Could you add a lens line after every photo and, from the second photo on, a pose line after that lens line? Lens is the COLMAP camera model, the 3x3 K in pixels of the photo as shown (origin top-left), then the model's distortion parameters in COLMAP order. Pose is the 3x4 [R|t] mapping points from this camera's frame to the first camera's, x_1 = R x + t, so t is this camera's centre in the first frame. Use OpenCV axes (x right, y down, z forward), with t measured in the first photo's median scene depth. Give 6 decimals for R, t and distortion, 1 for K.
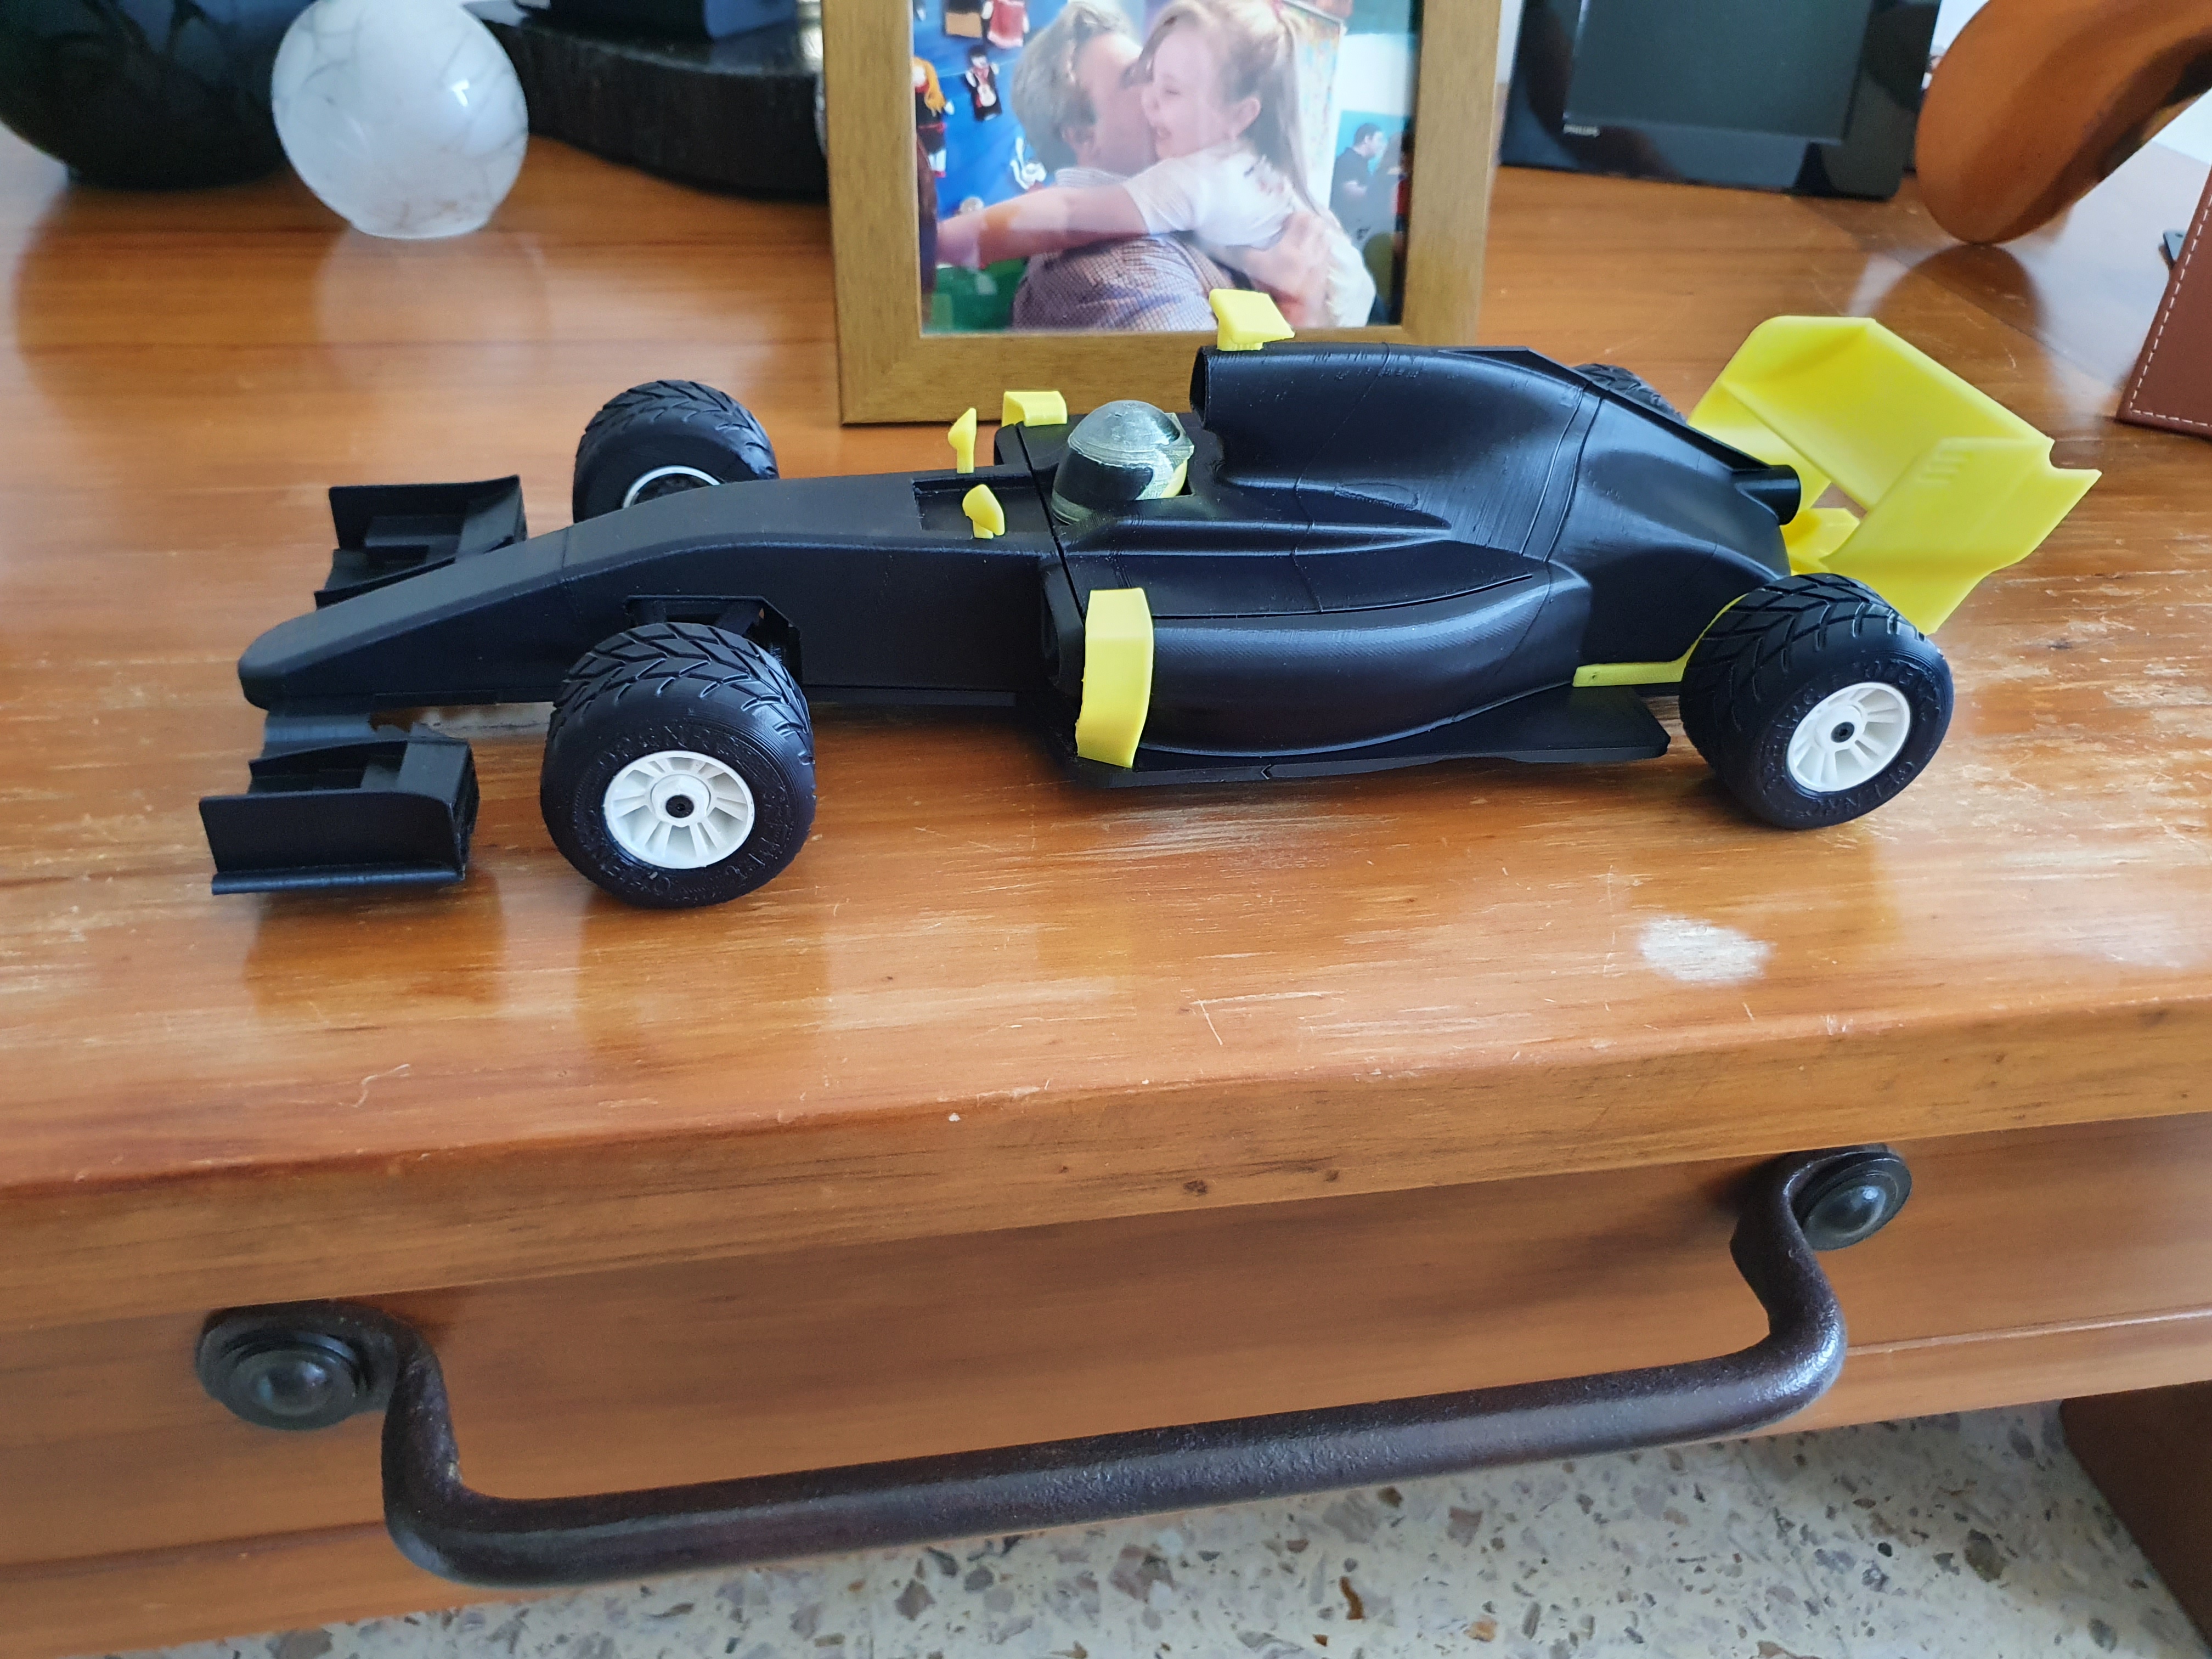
lens RADIAL K [[1756.6, 0, 1098.4], [0, 1756.6, 818.1], [0, 0, 1]] dist [0.012721, 0.003643]
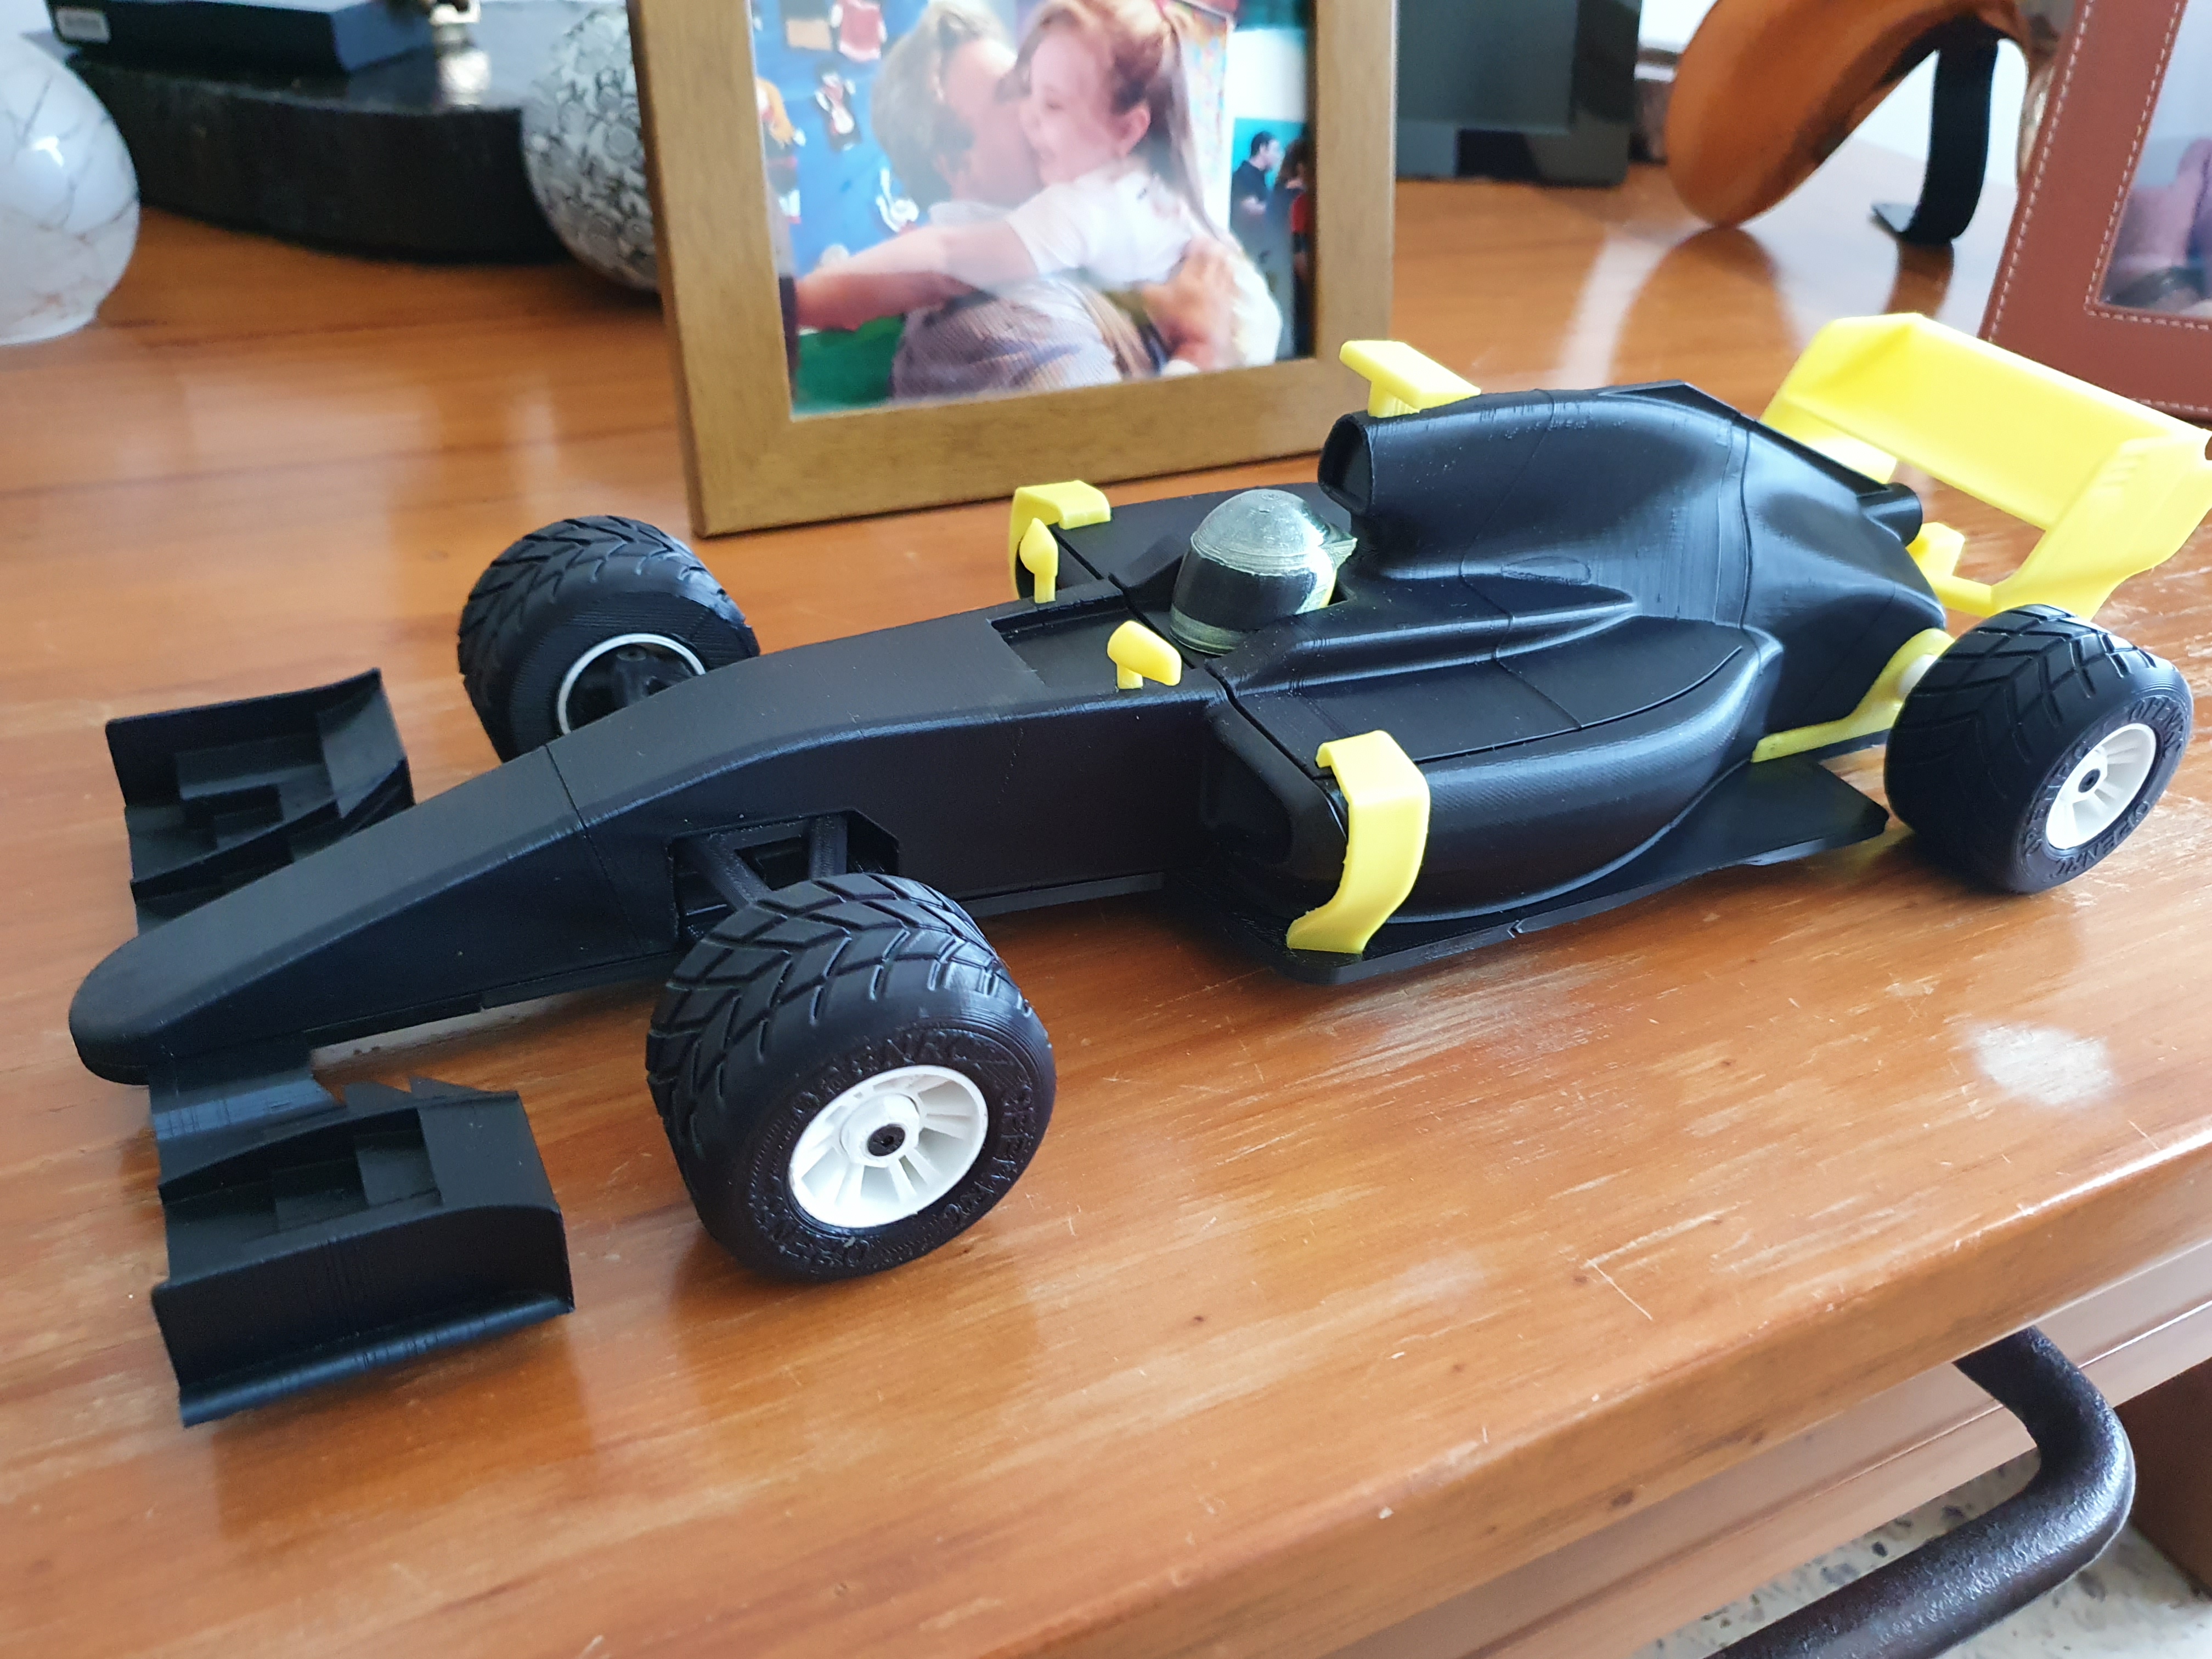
lens RADIAL K [[1756.6, 0, 1098.4], [0, 1756.6, 818.1], [0, 0, 1]] dist [0.012721, 0.003643]
pose [[0.956196, -0.148064, 0.252522, -0.201705], [0.150221, 0.988593, 0.010828, -0.082118], [-0.251244, 0.027580, 0.967531, 0.190327]]
